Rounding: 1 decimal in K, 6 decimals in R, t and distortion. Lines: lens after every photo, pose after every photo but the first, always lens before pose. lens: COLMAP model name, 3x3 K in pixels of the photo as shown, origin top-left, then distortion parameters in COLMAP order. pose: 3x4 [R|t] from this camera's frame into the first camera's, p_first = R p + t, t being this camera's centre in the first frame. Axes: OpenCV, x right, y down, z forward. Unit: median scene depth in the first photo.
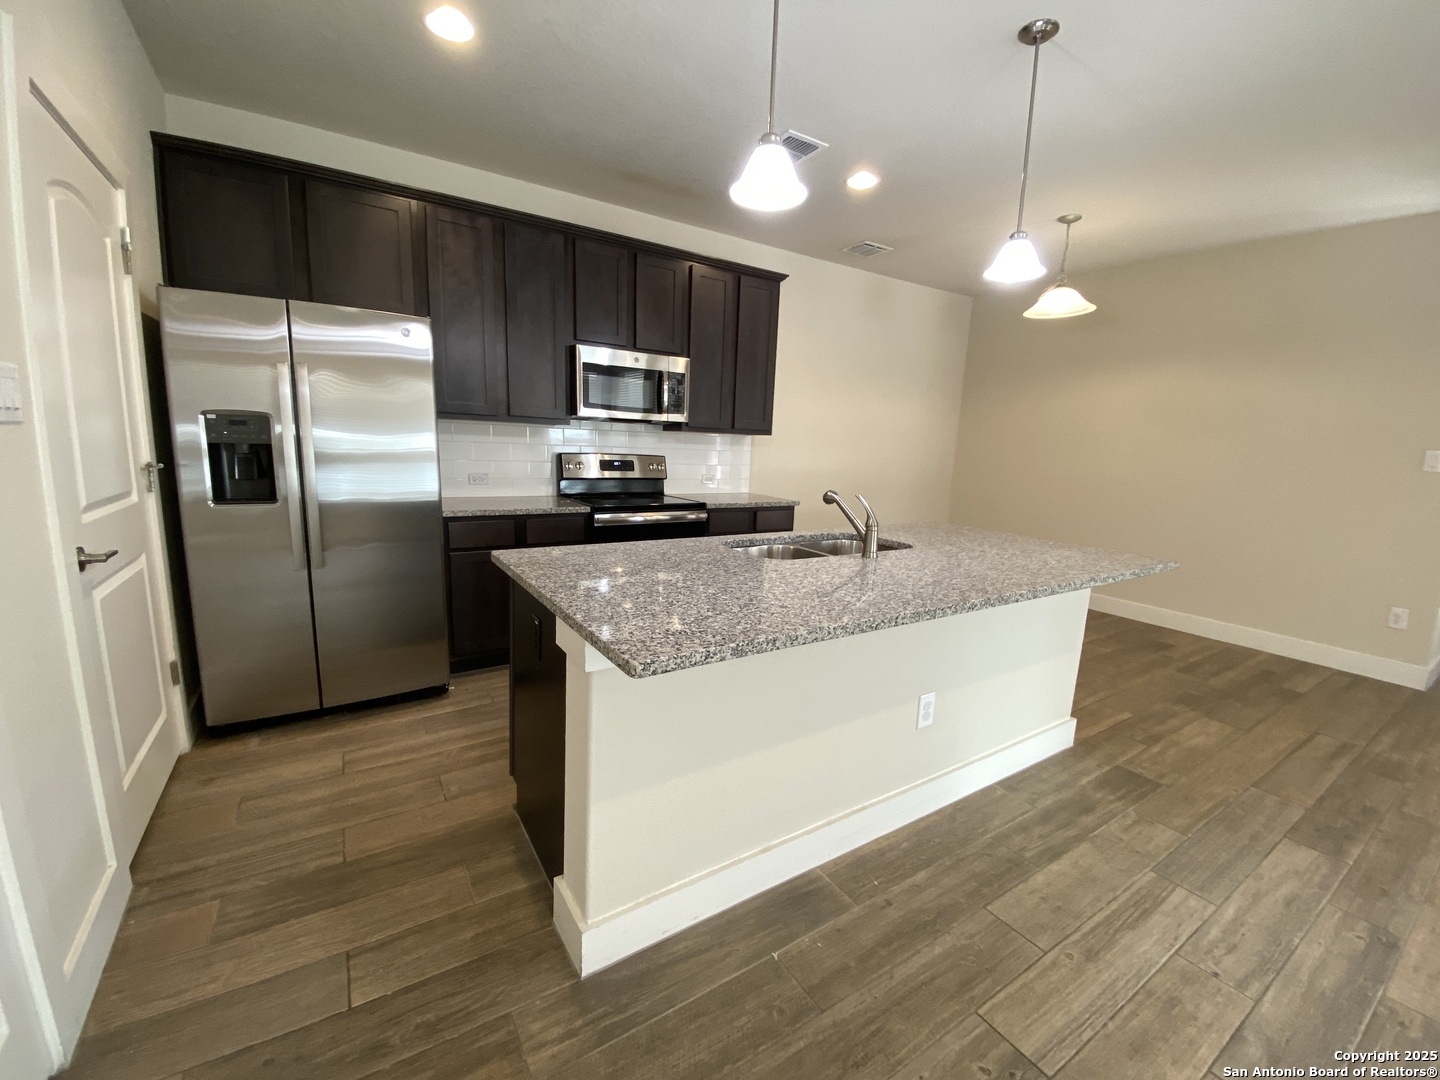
lens RADIAL K [[582.7, 0, 710.8], [0, 582.7, 541.4], [0, 0, 1]] dist [0.014934, -0.016502]
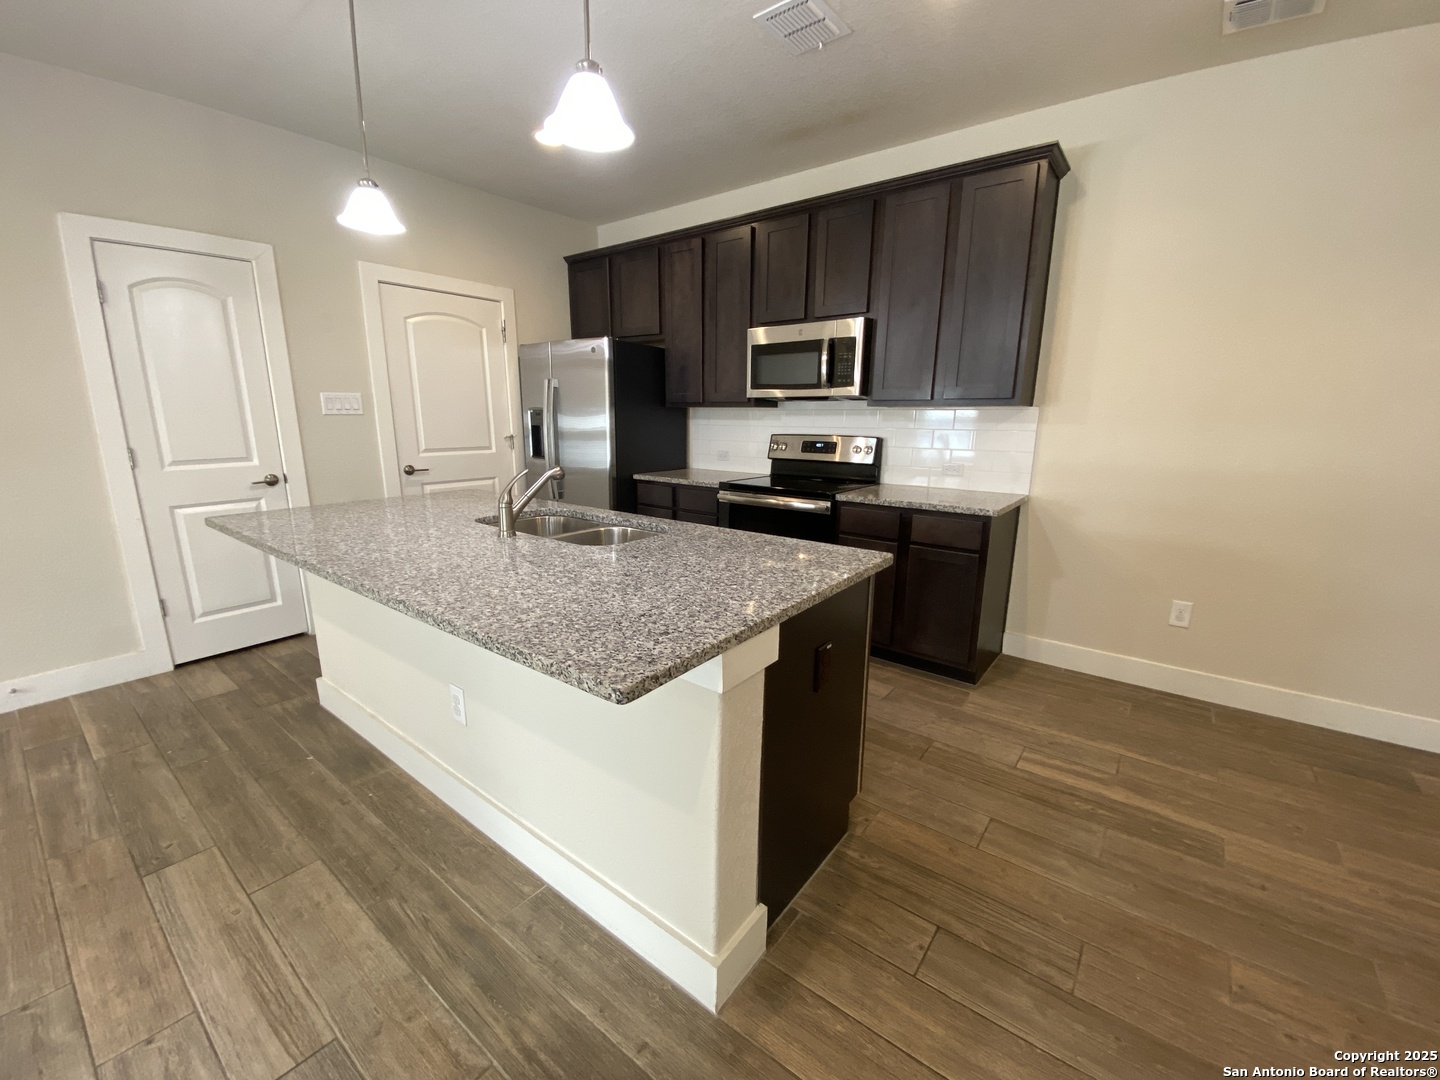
lens RADIAL K [[587.6, 0, 724.9], [0, 587.6, 541.6], [0, 0, 1]] dist [0.016206, -0.017168]
pose [[0.342846, 0.168651, -0.924128, 1.213359], [-0.156225, 0.980289, 0.120941, -0.127825], [0.926310, 0.102908, 0.362436, 0.938412]]
